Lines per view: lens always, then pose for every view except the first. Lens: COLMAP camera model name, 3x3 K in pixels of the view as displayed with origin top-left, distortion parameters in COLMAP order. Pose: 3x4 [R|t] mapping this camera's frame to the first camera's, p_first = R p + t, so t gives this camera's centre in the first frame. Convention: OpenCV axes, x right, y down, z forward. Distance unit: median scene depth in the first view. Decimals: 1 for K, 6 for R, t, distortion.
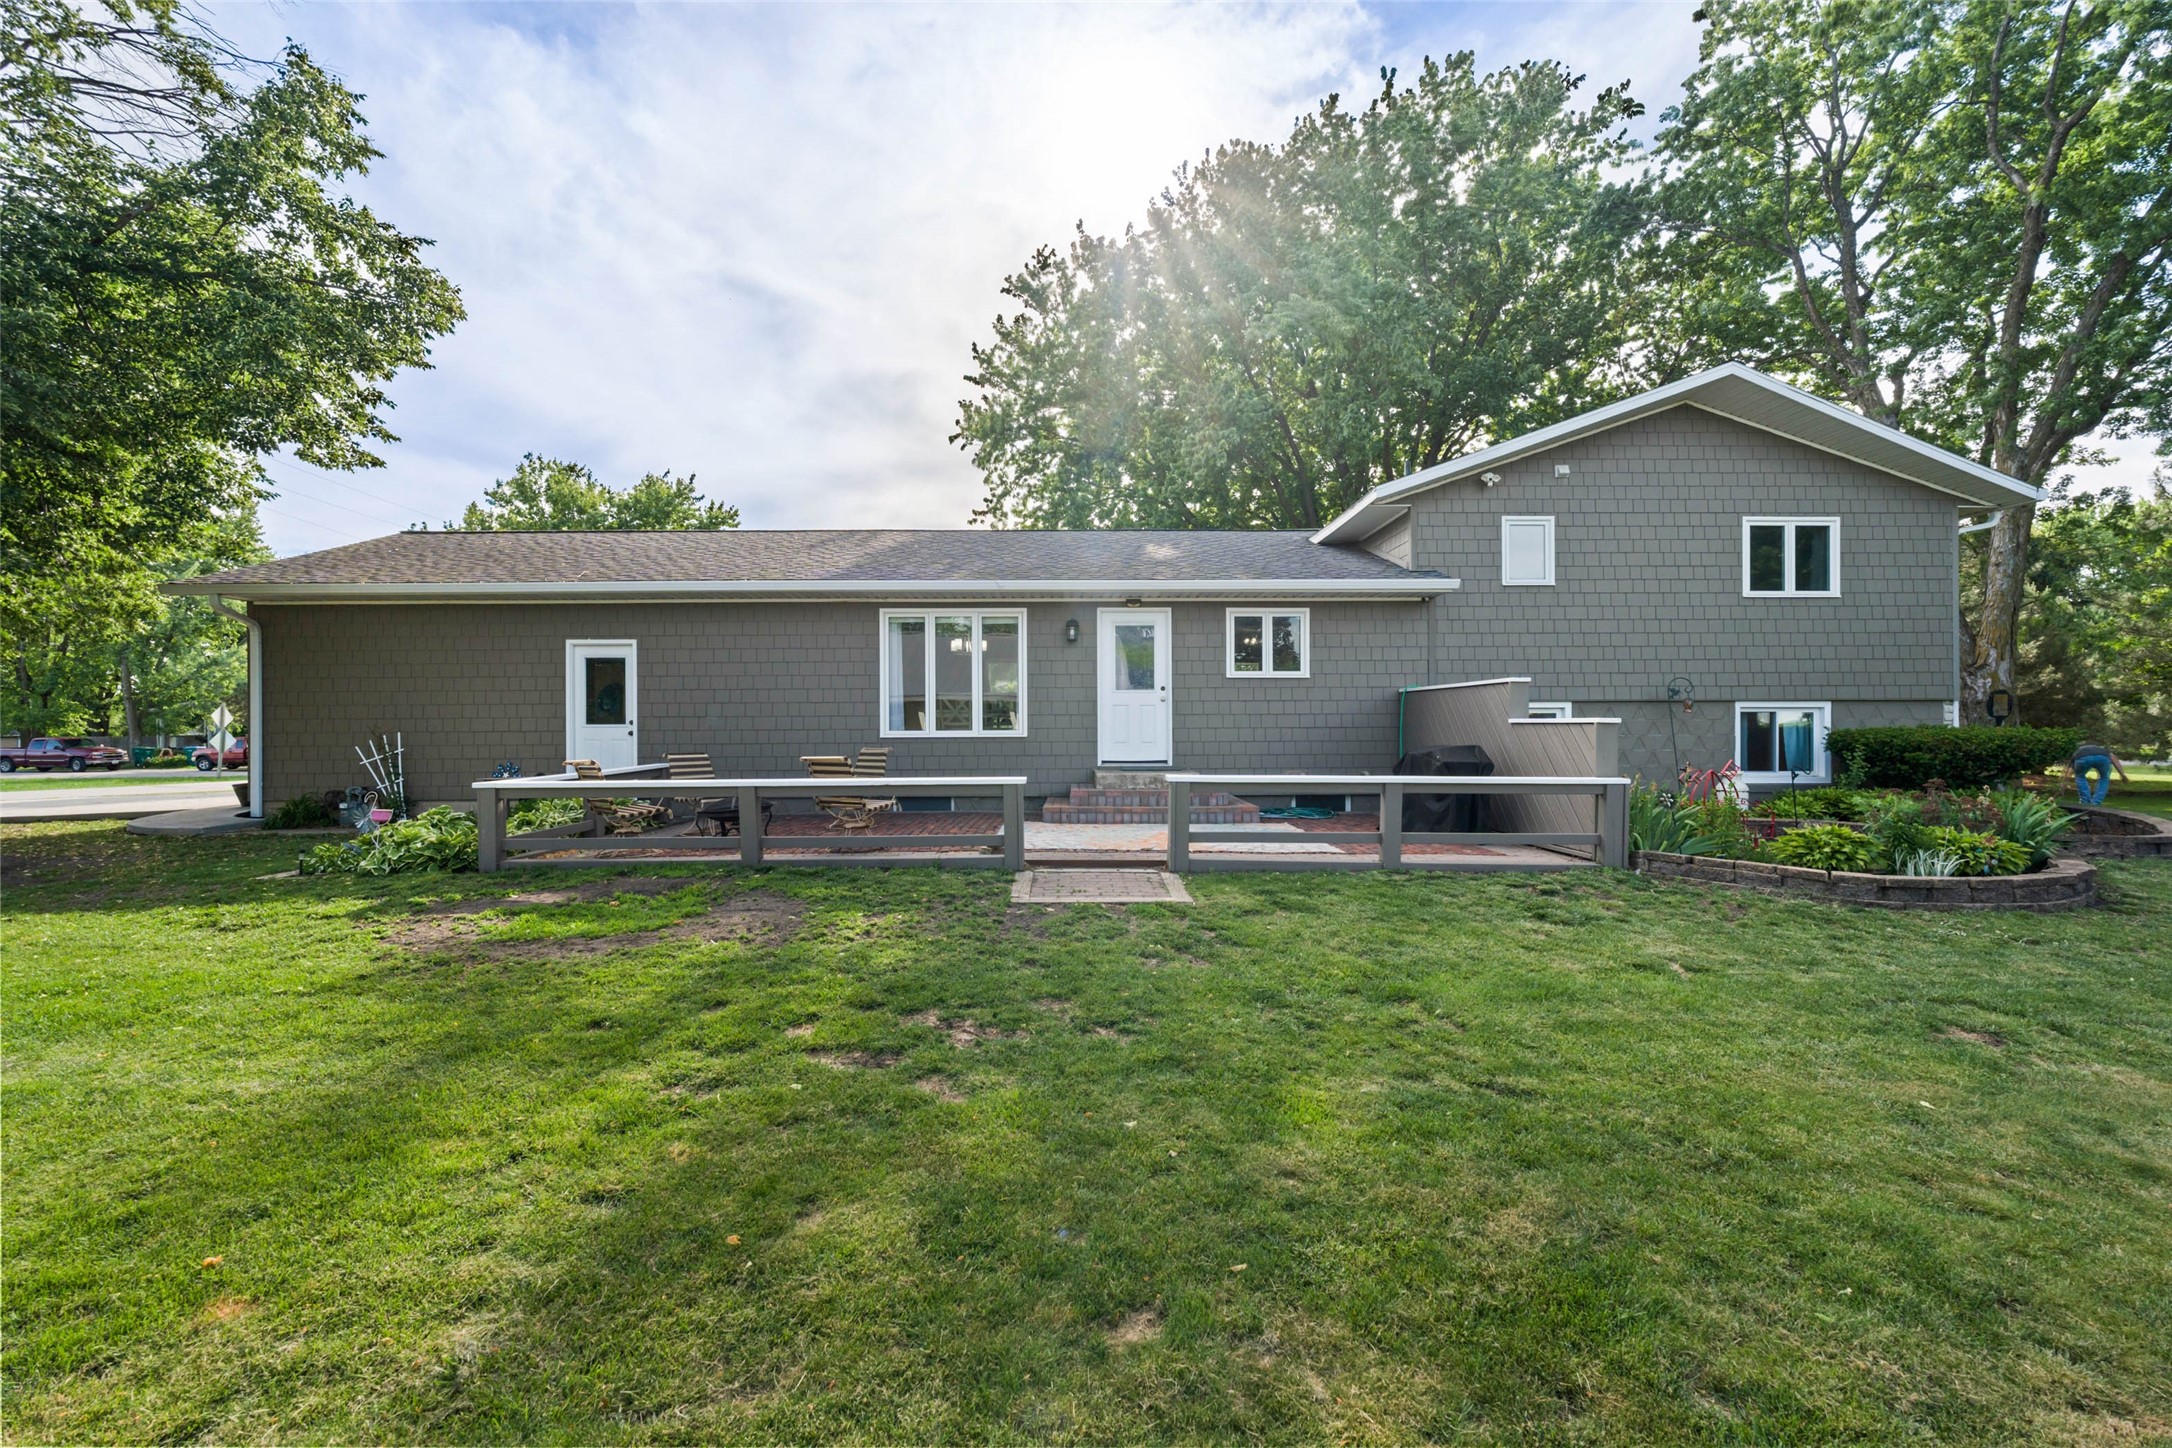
lens RADIAL K [[955.0, 0, 1084.4], [0, 955.0, 728.9], [0, 0, 1]] dist [-0.005863, 0.000603]
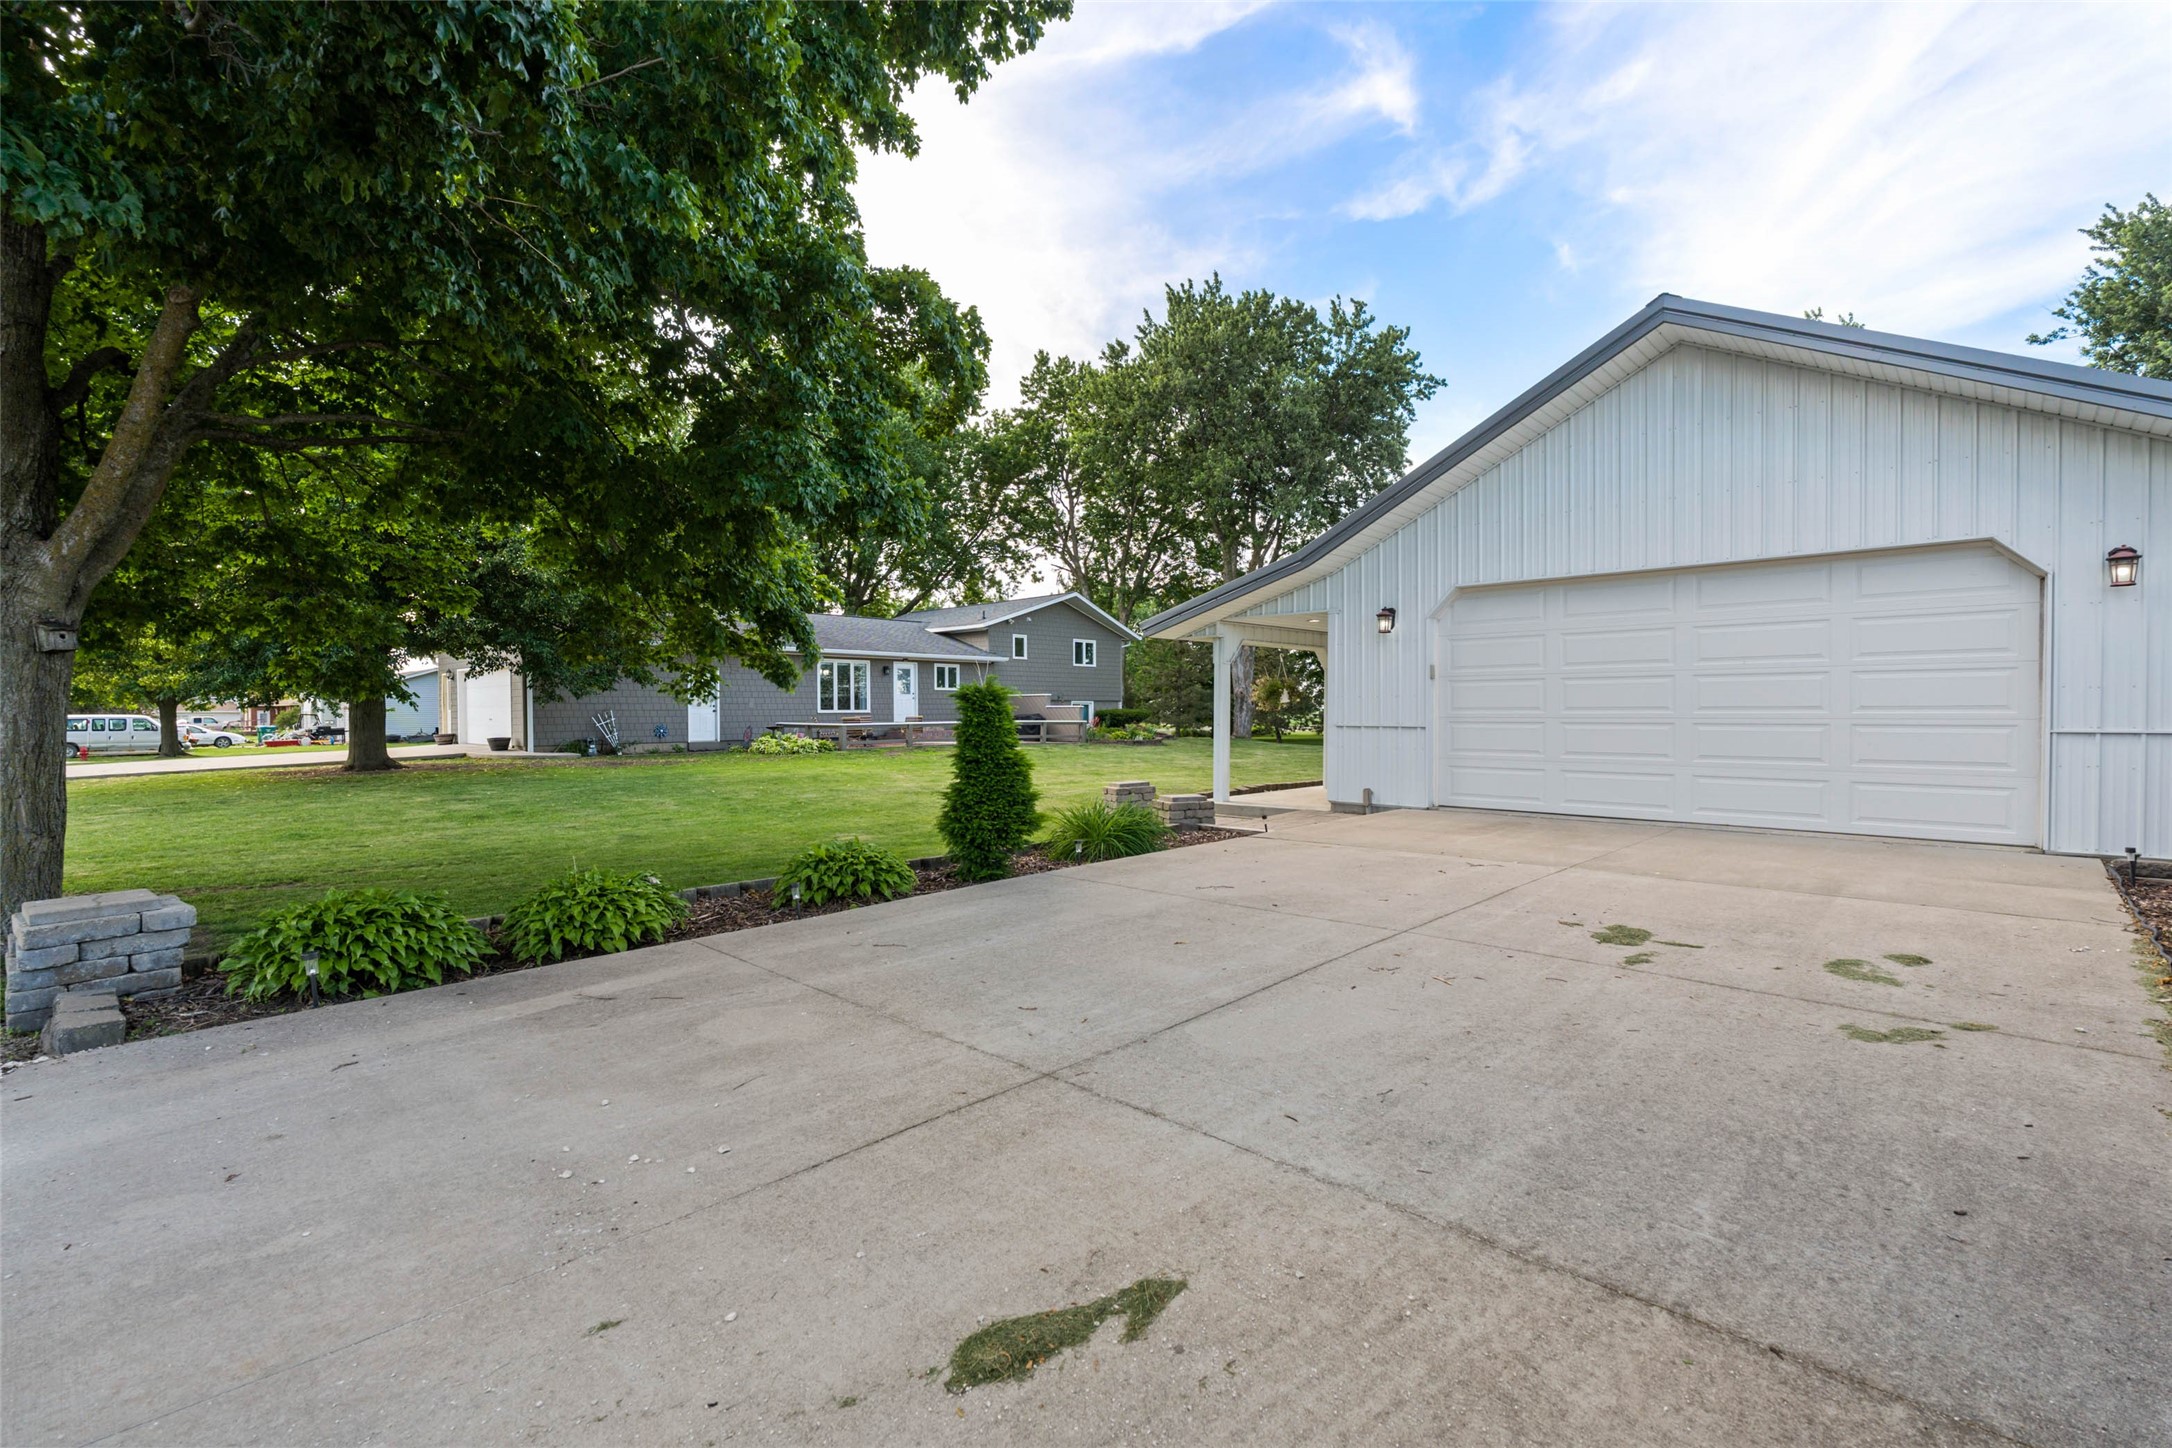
lens RADIAL K [[955.0, 0, 1092.0], [0, 955.0, 718.1], [0, 0, 1]] dist [-0.005863, 0.000603]
pose [[0.692013, -0.004752, 0.721870, -1.447740], [0.005196, 0.999985, 0.001602, 0.022058], [-0.721866, 0.002643, 0.692027, -1.131020]]
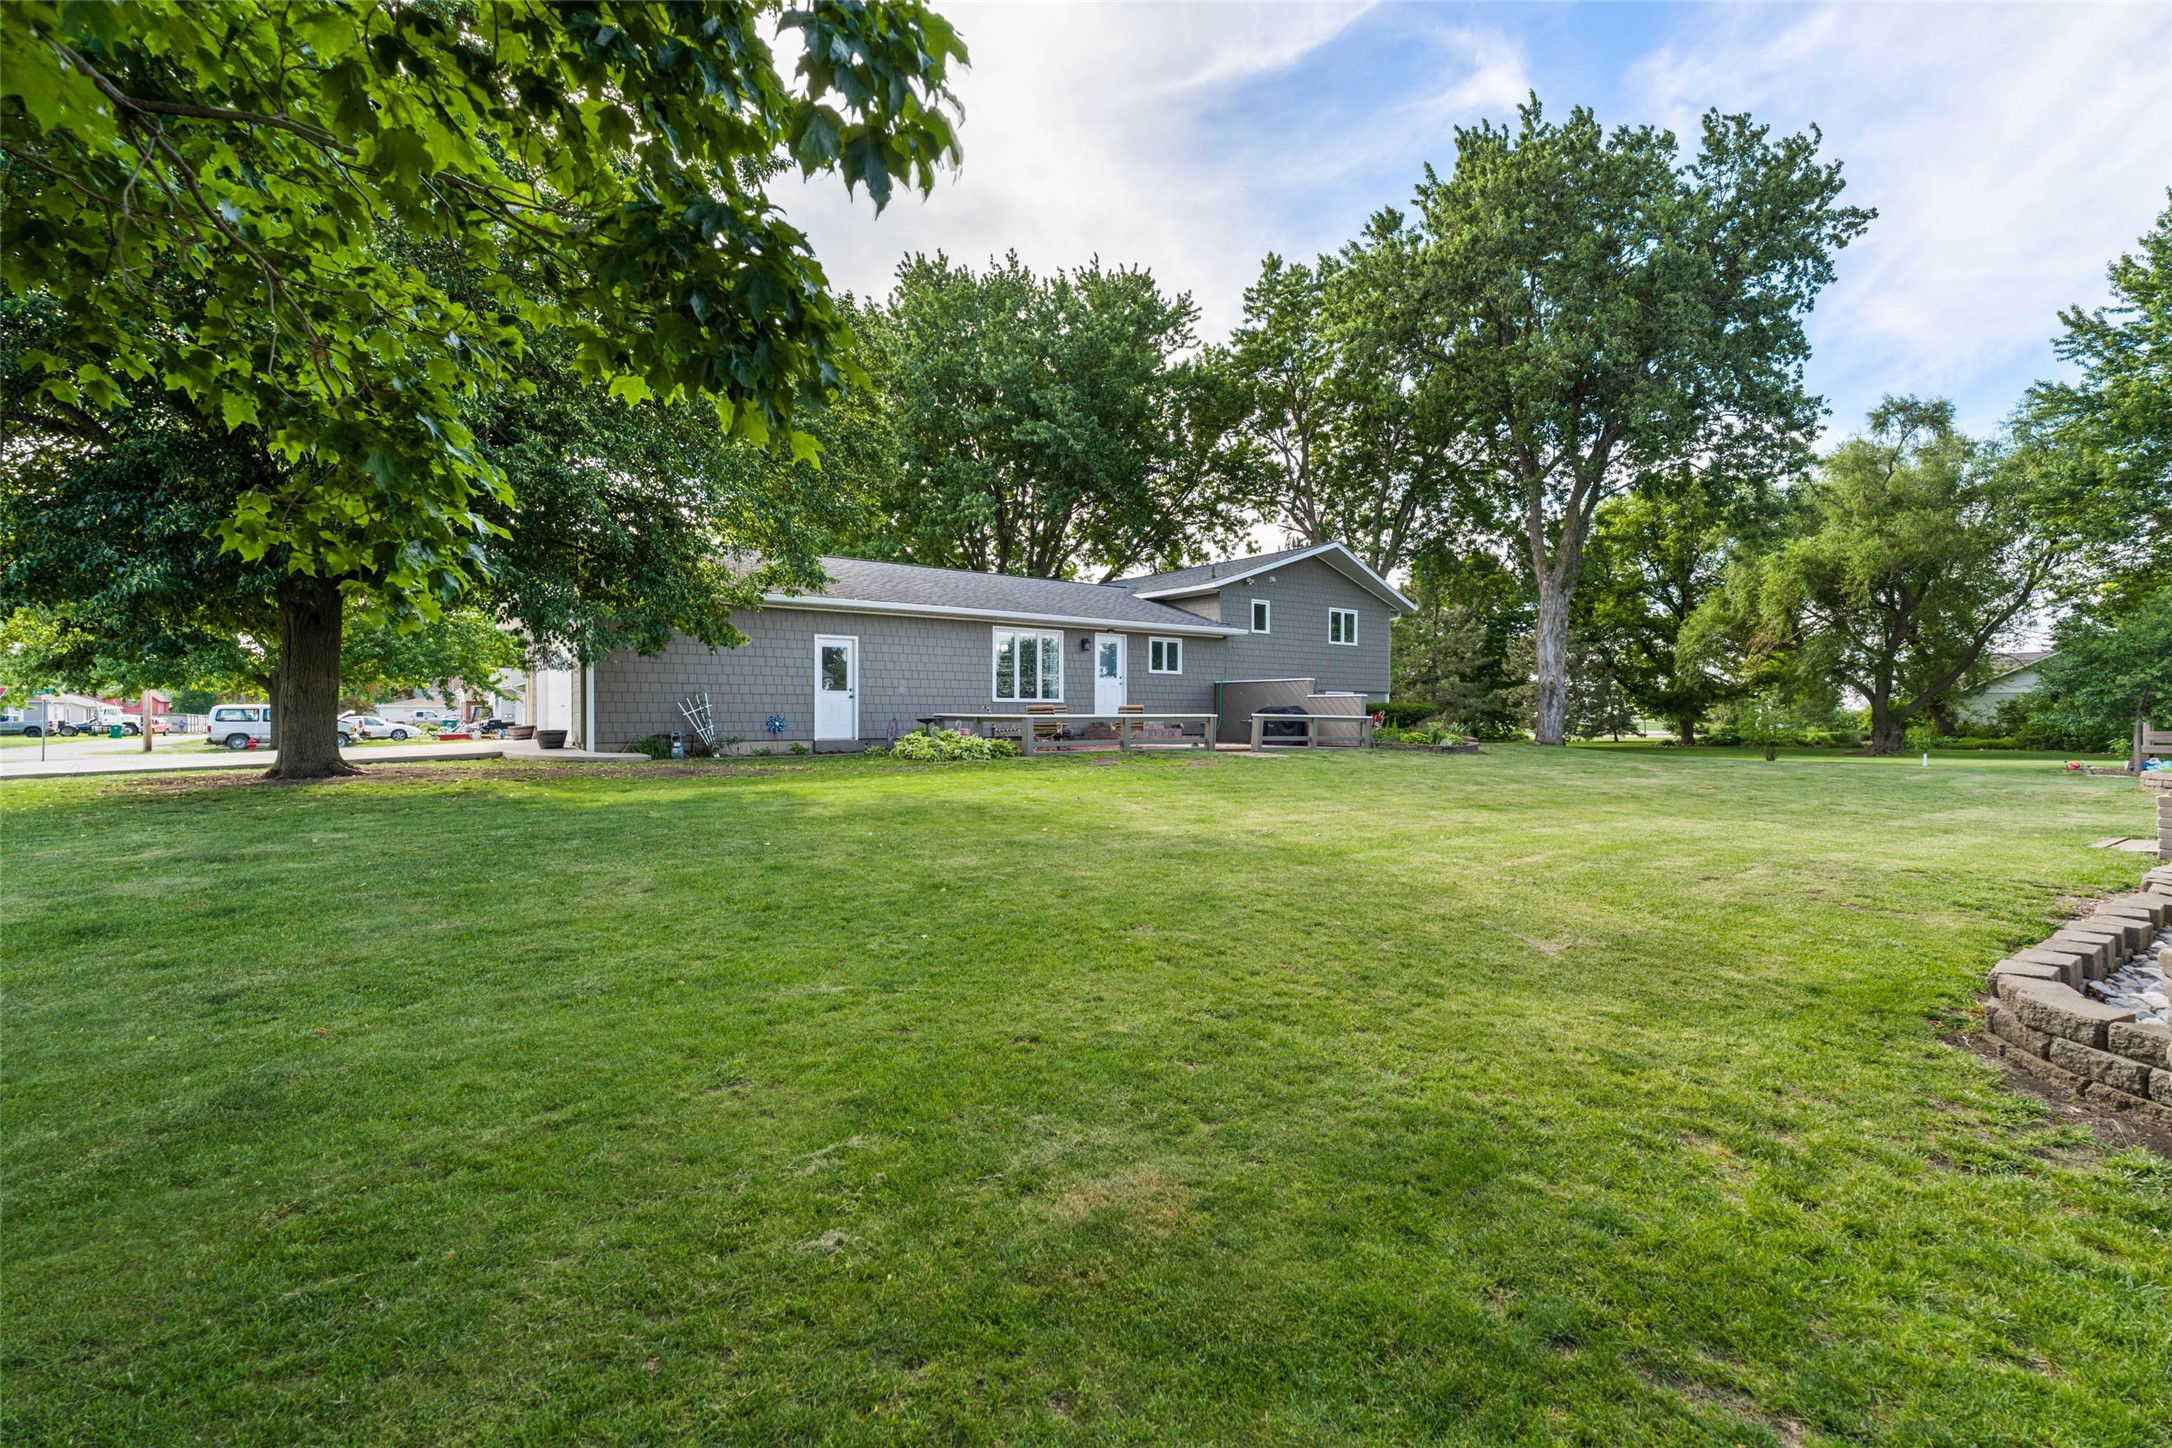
lens RADIAL K [[955.0, 0, 1091.5], [0, 955.0, 721.1], [0, 0, 1]] dist [-0.005863, 0.000603]
pose [[0.811547, 0.001356, 0.584286, -1.062104], [-0.002665, 0.999995, 0.001381, 0.040583], [-0.584281, -0.002678, 0.811547, -0.486655]]
